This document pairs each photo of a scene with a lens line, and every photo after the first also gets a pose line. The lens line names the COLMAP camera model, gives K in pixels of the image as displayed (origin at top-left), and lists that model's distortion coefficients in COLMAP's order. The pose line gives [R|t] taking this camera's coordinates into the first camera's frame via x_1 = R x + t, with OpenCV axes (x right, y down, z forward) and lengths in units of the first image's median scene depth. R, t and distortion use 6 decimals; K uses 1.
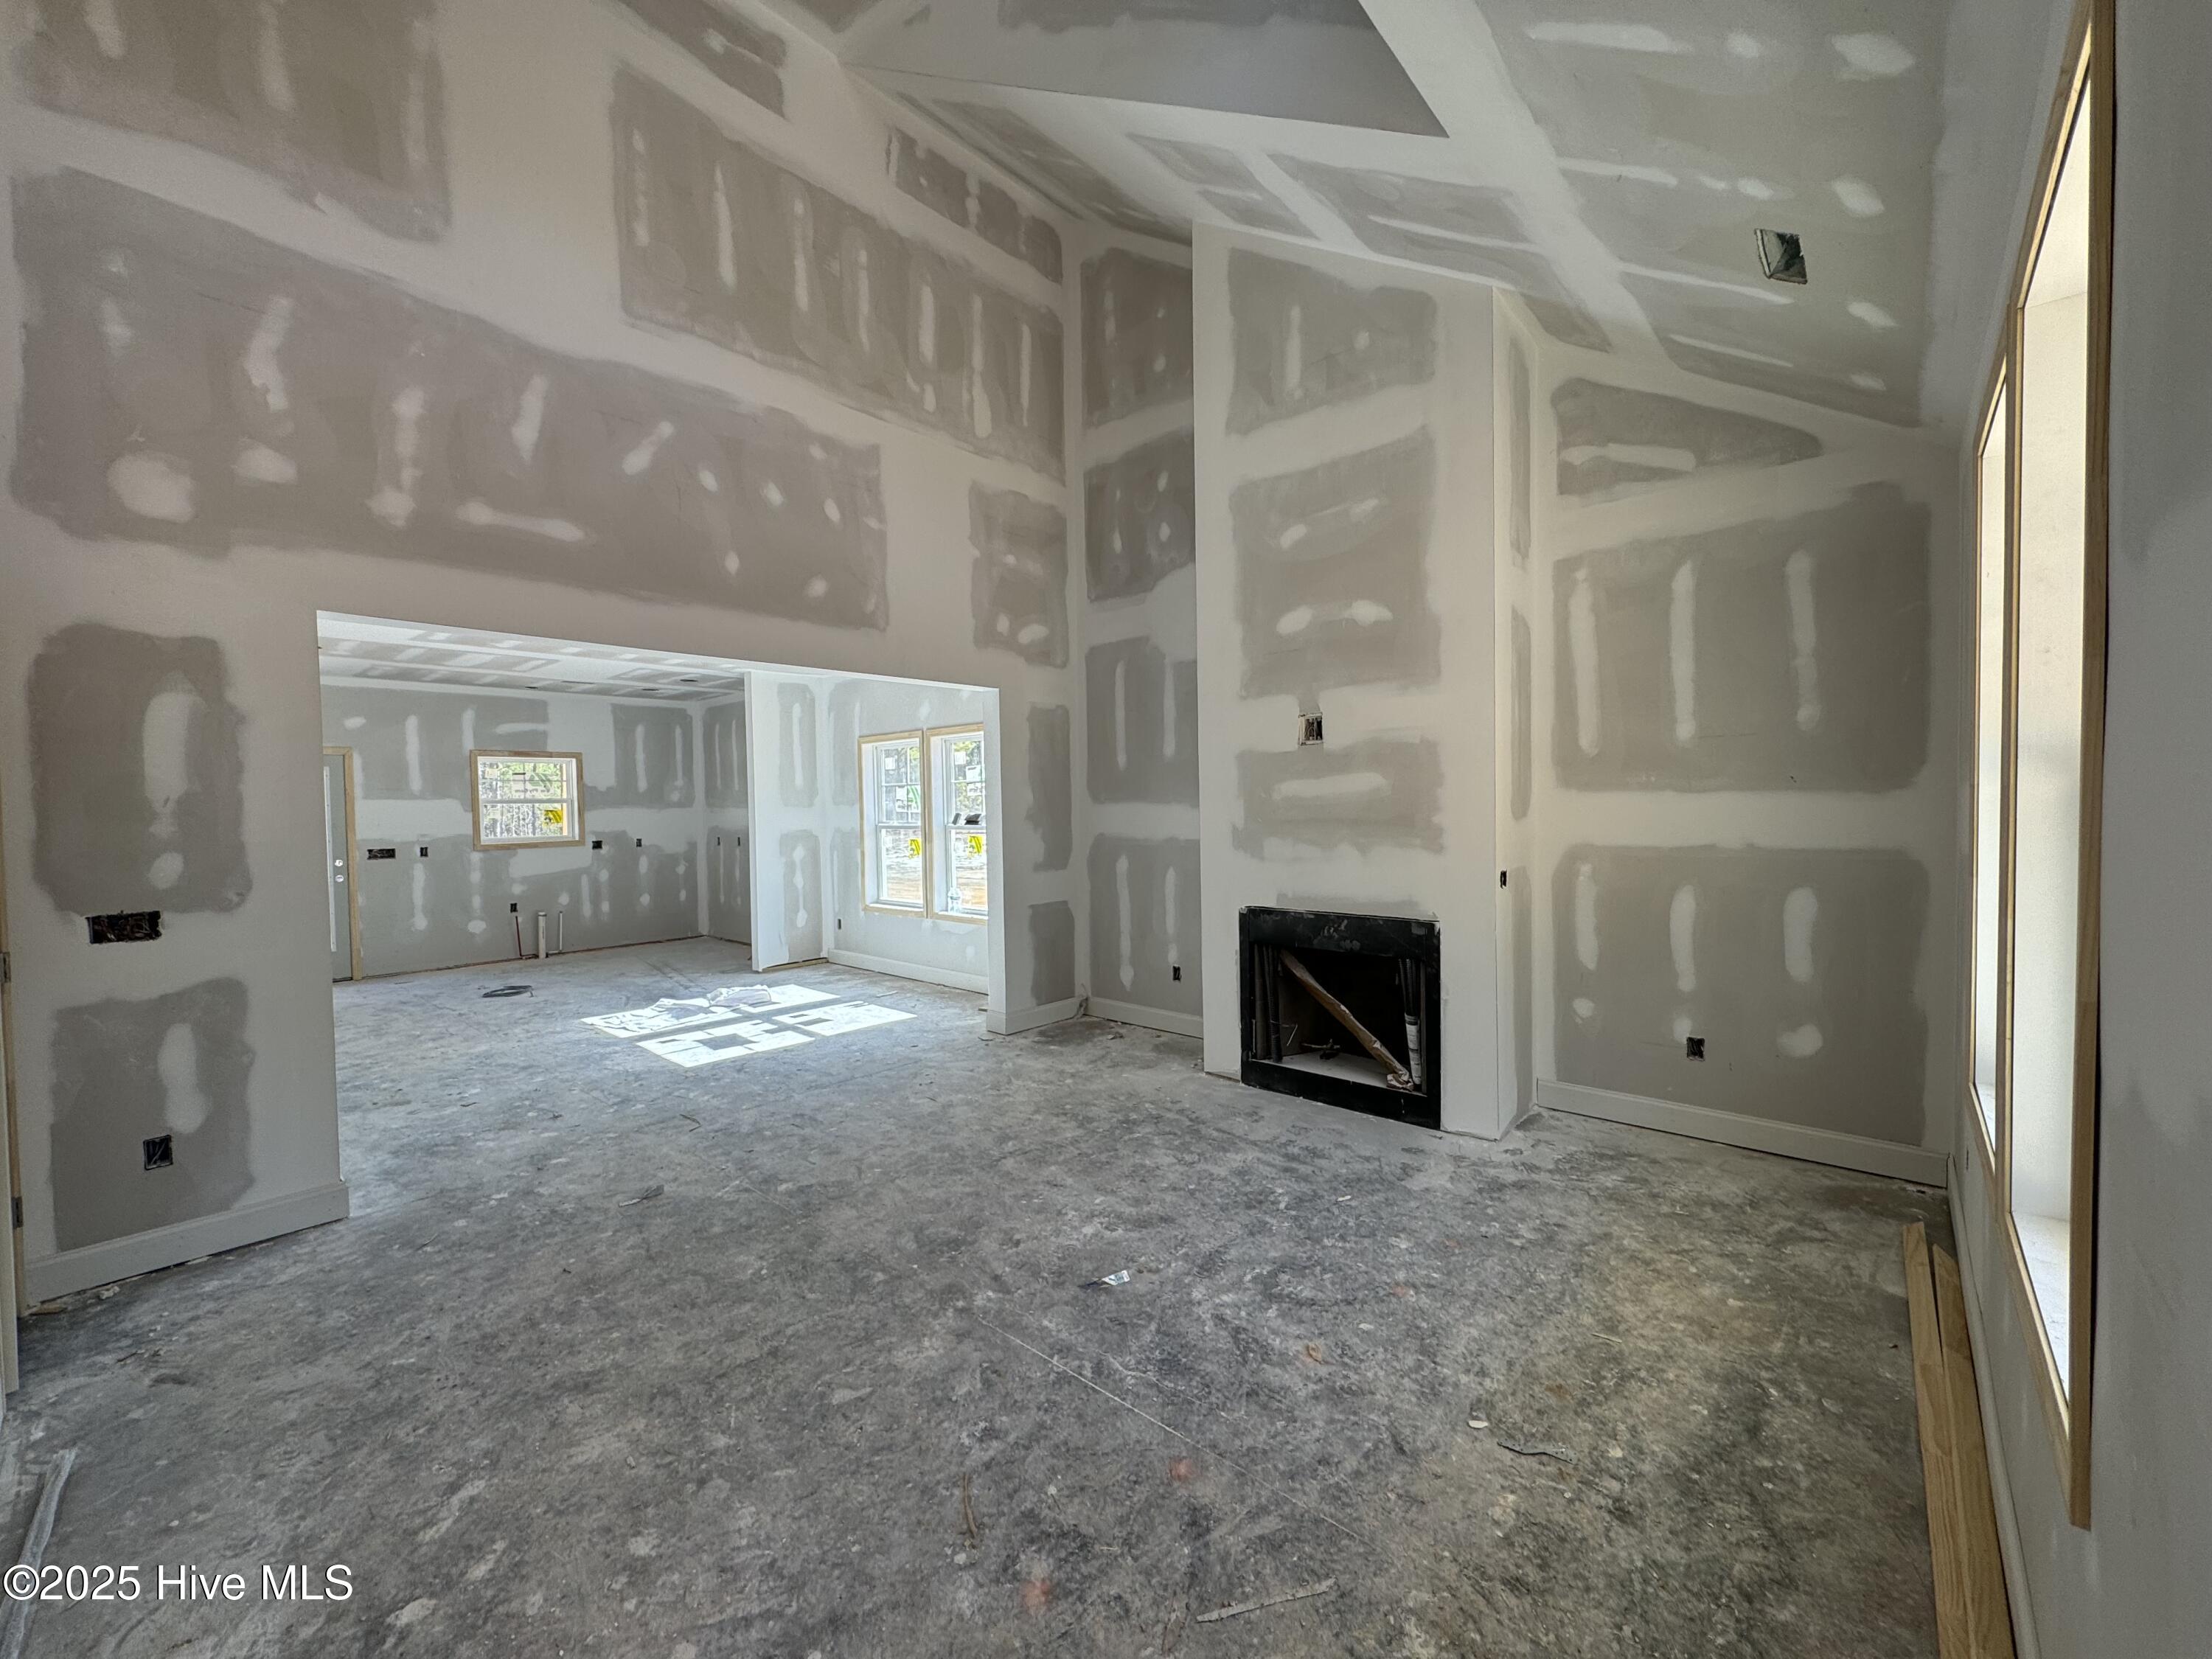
lens RADIAL K [[878.5, 0, 1107.7], [0, 878.5, 827.0], [0, 0, 1]] dist [-0.003262, 0.000740]
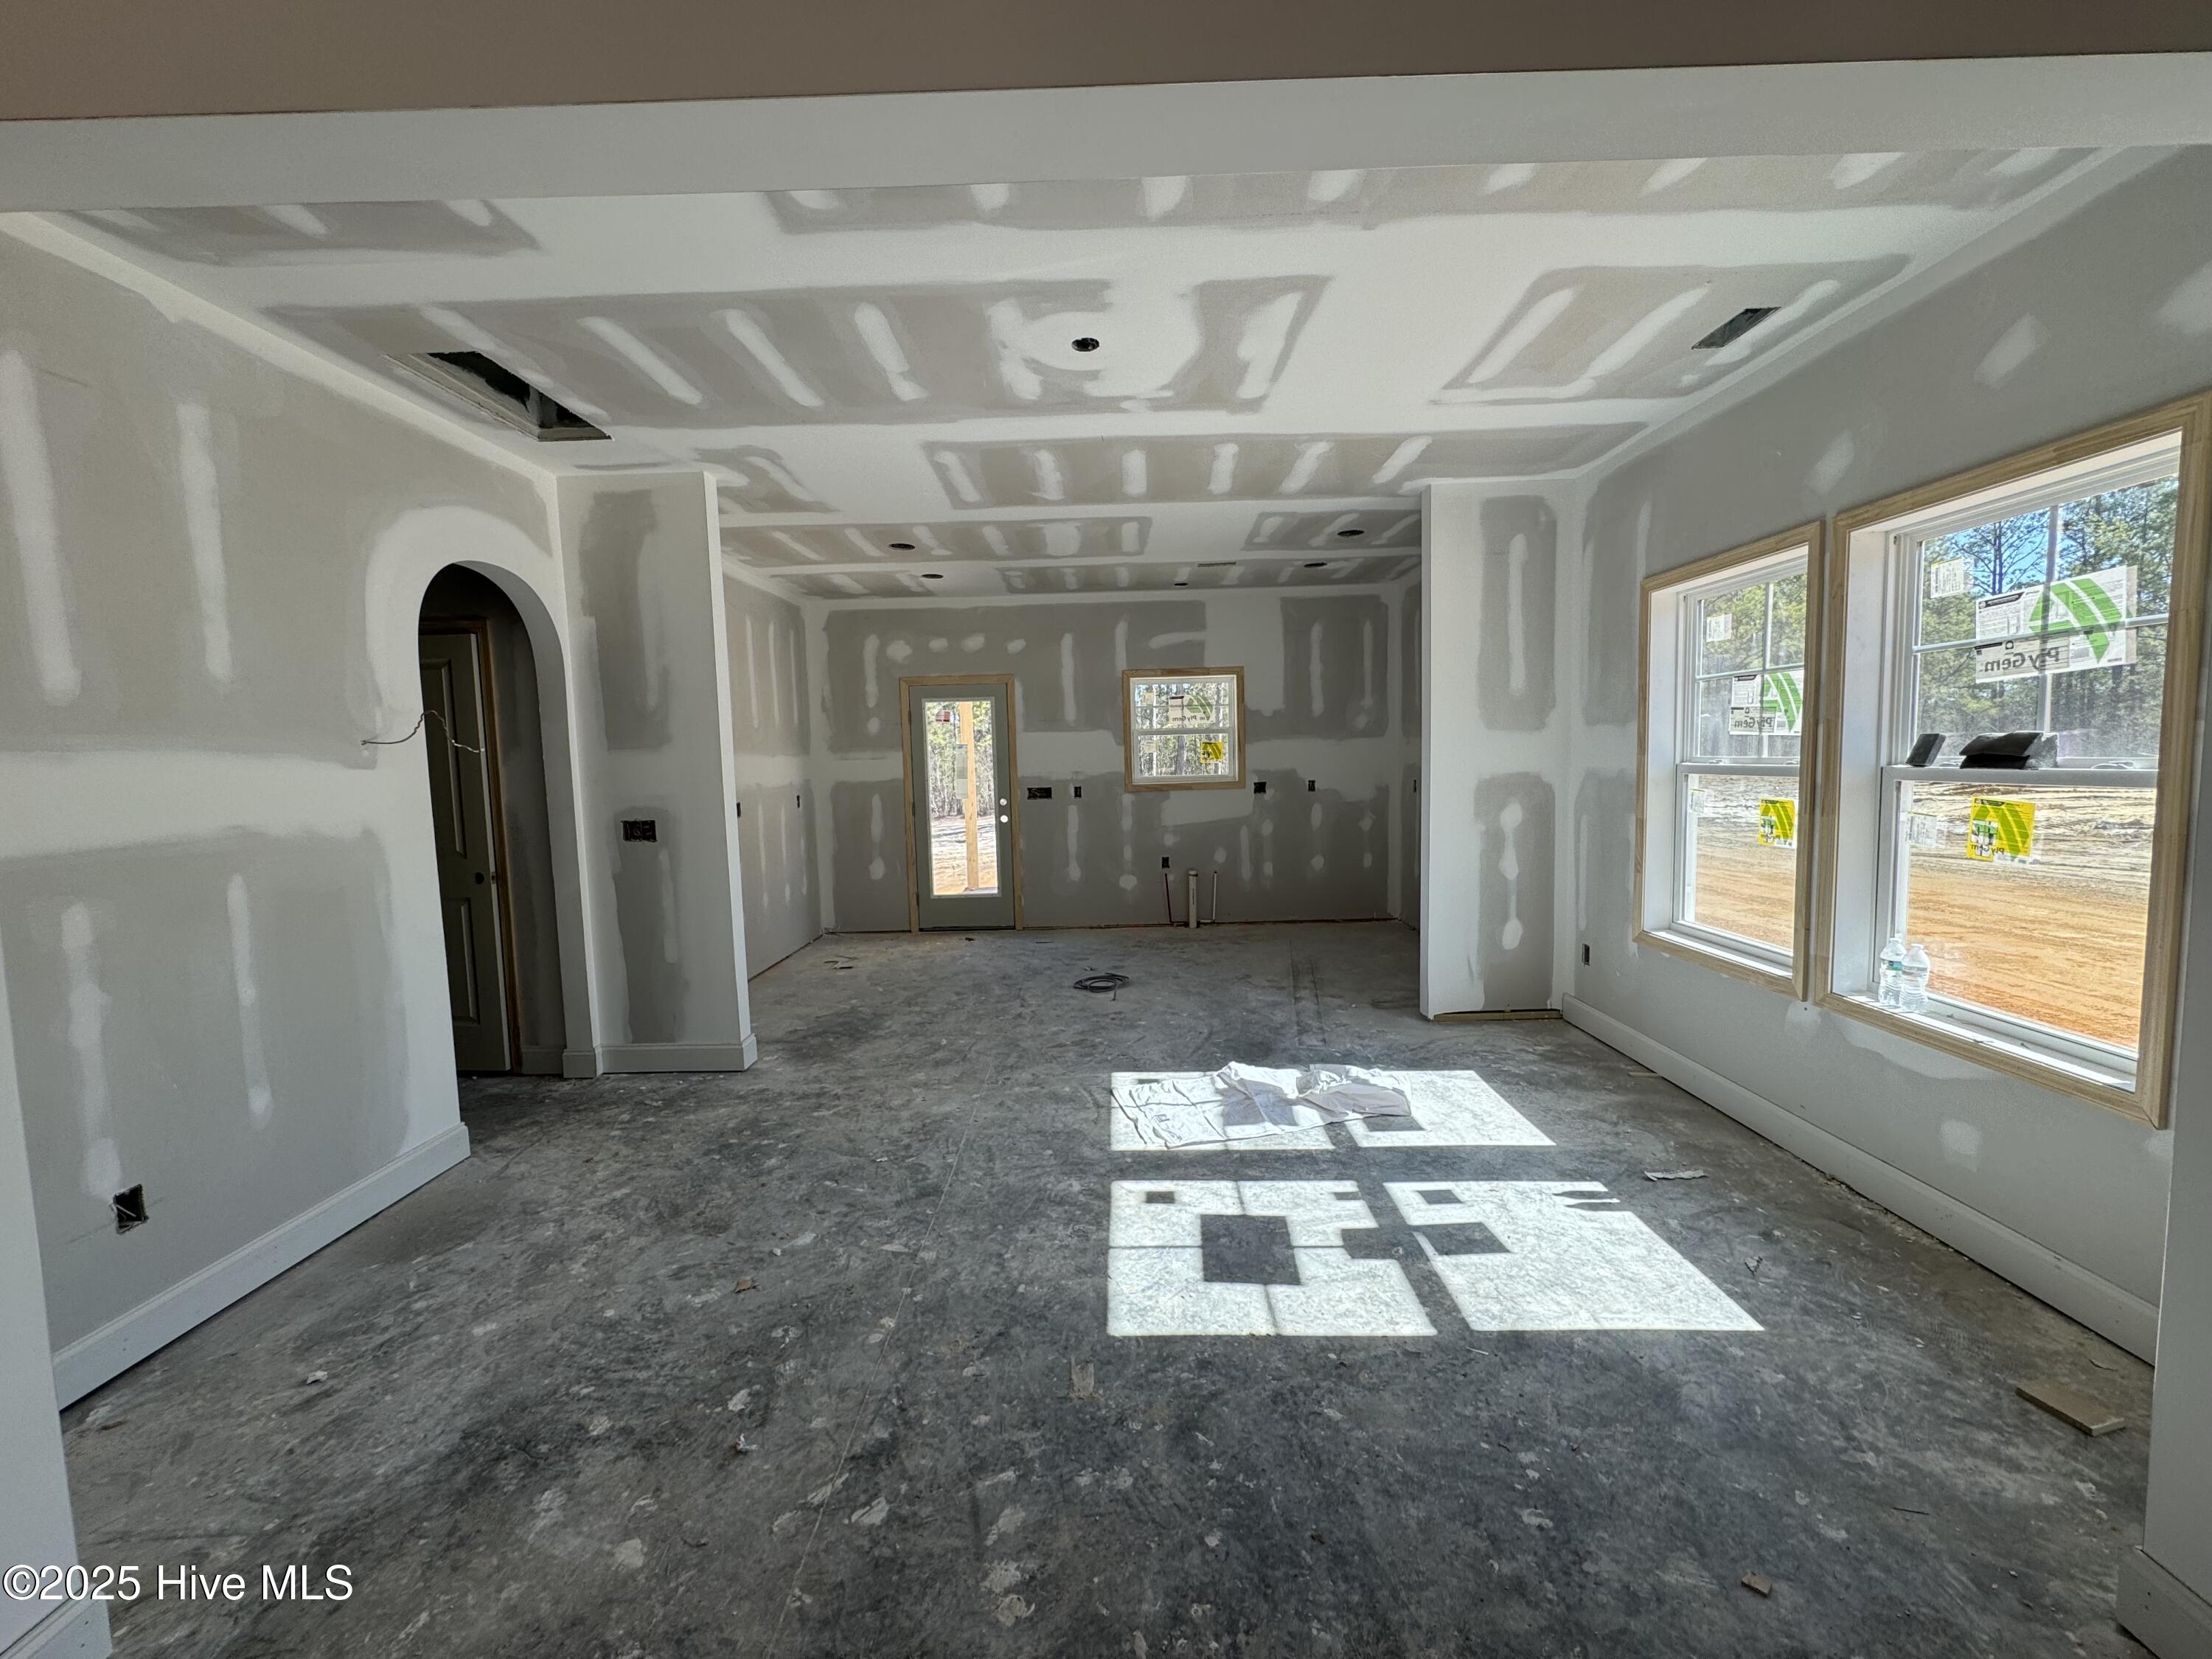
lens RADIAL K [[878.5, 0, 1107.7], [0, 878.5, 827.0], [0, 0, 1]] dist [-0.003262, 0.000740]
pose [[0.659827, 0.060732, -0.748959, -0.108025], [-0.005388, 0.997085, 0.076105, -0.003122], [0.751398, -0.046181, 0.658231, 0.449320]]
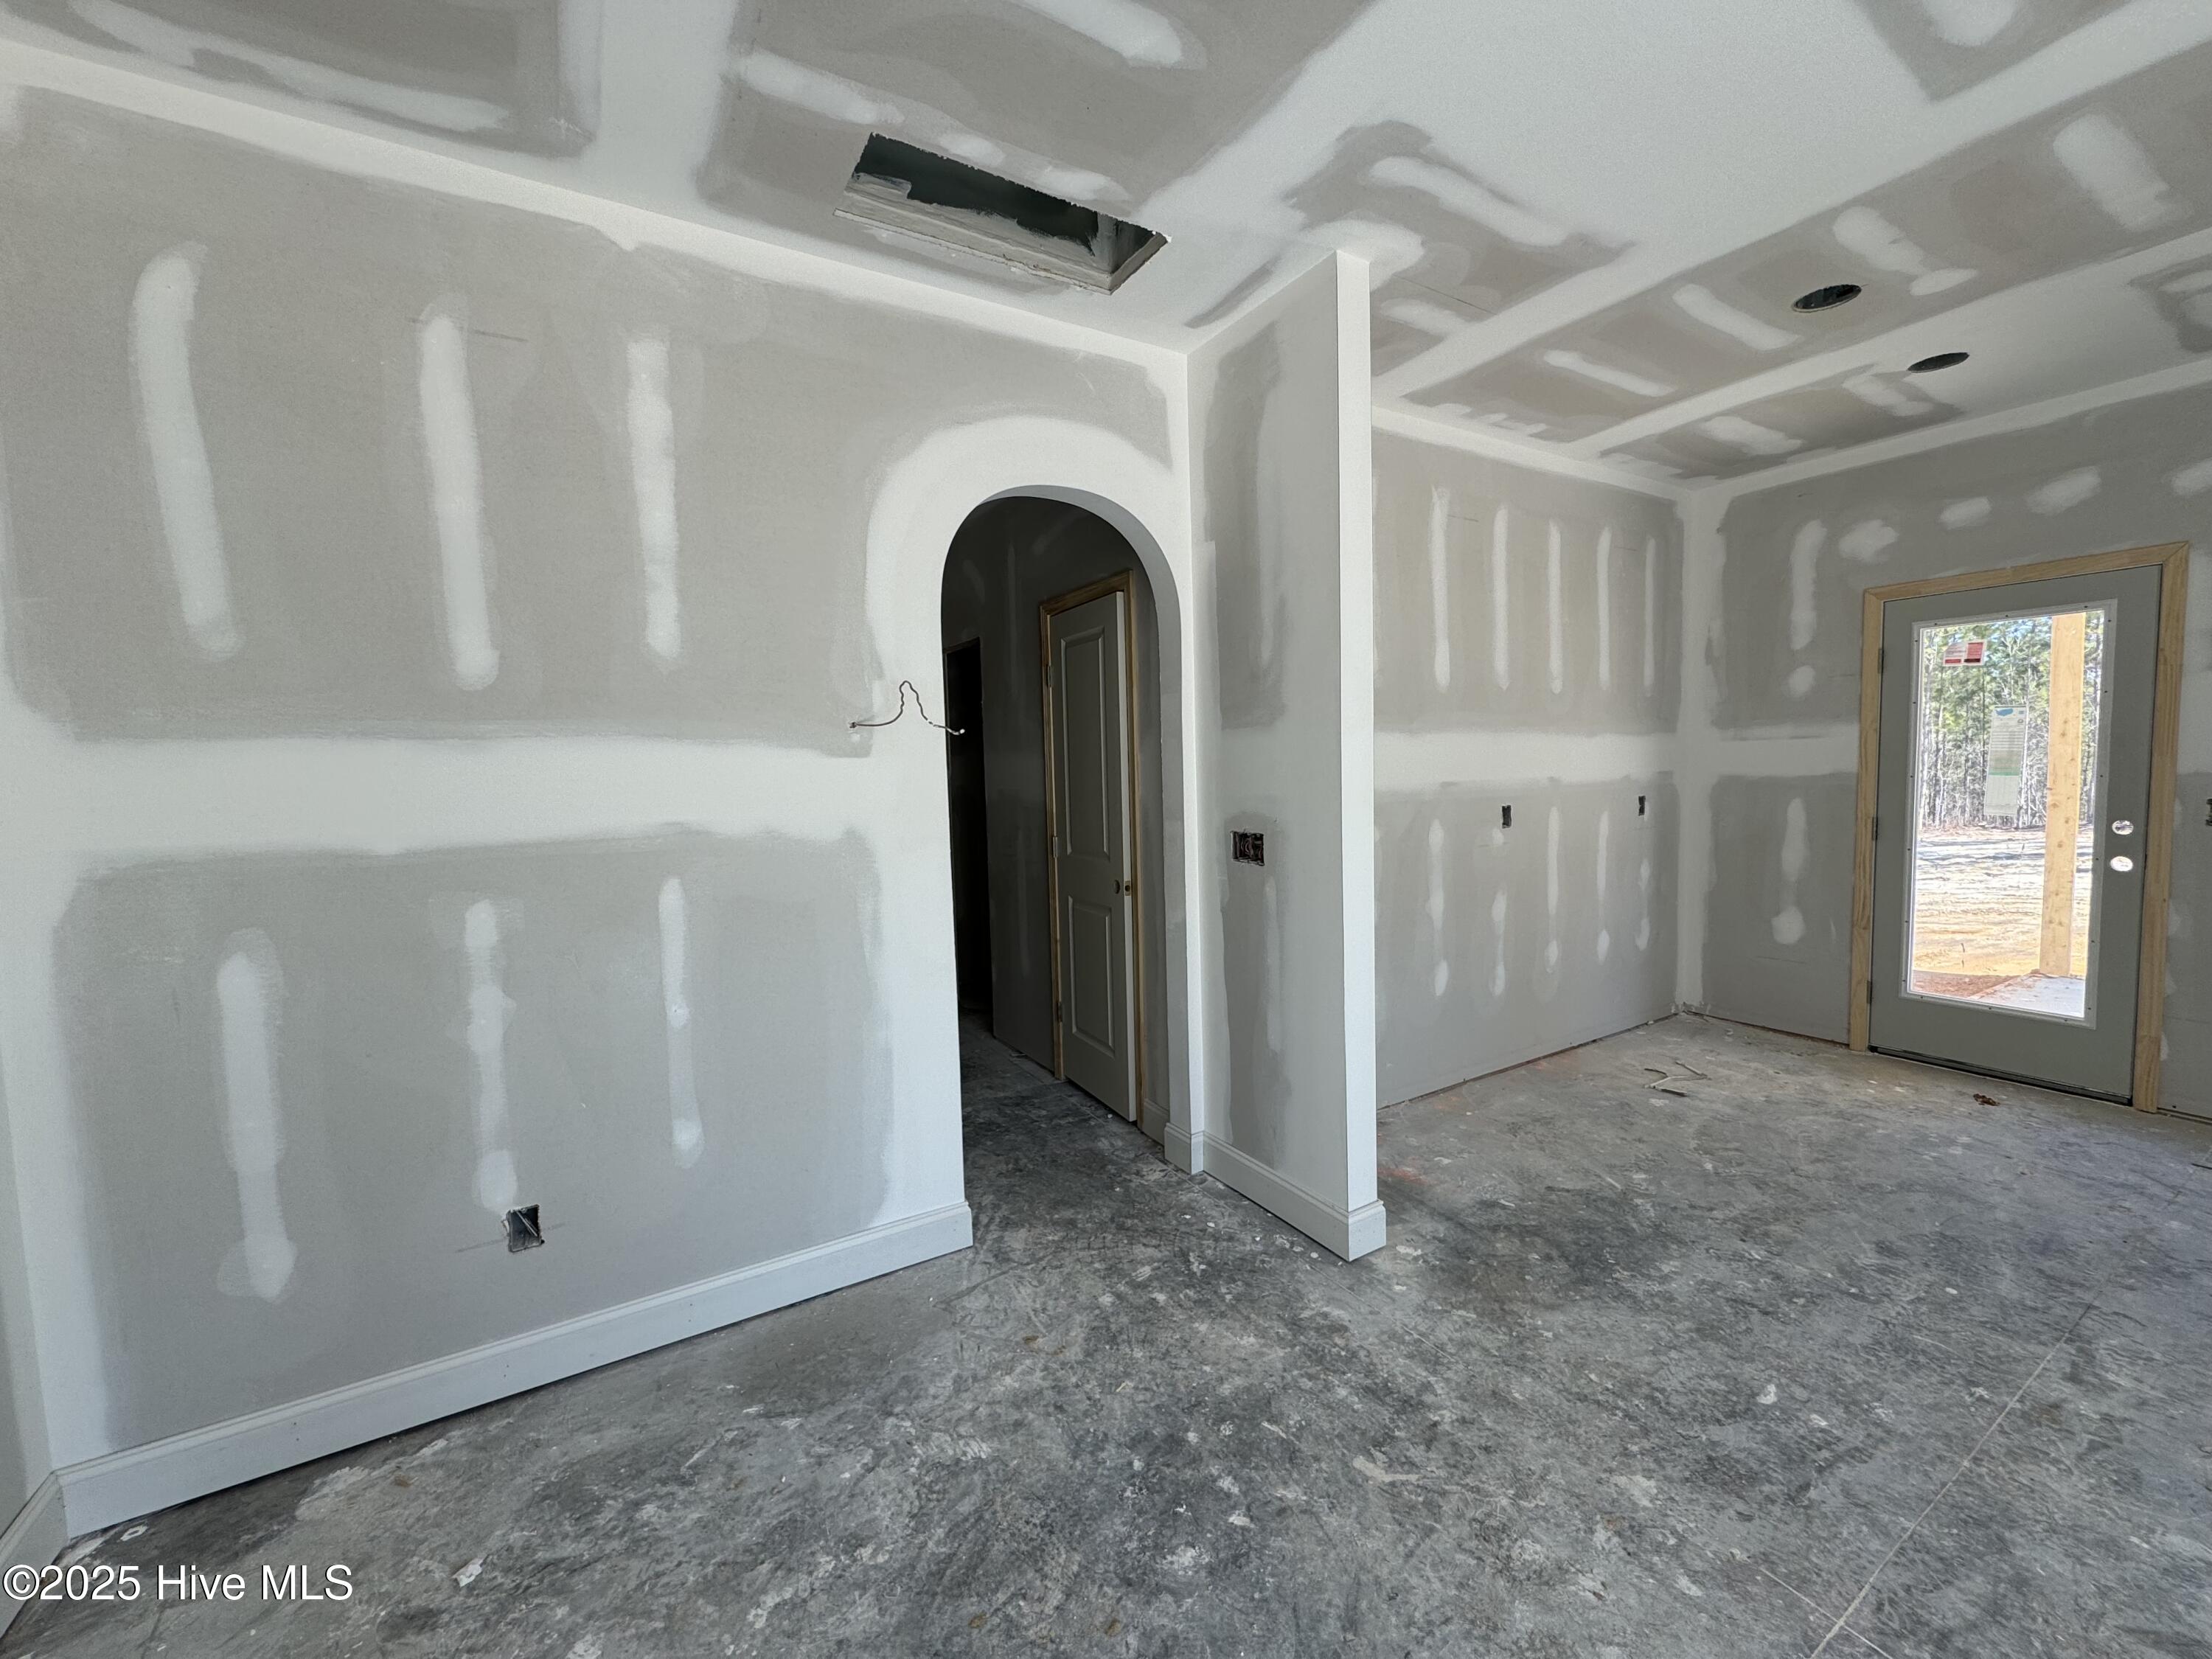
lens RADIAL K [[878.5, 0, 1107.7], [0, 878.5, 827.0], [0, 0, 1]] dist [-0.003262, 0.000740]
pose [[-0.294961, 0.090966, -0.951169, -0.313121], [0.006337, 0.995622, 0.093252, -0.001446], [0.955488, 0.021479, -0.294247, 0.620749]]
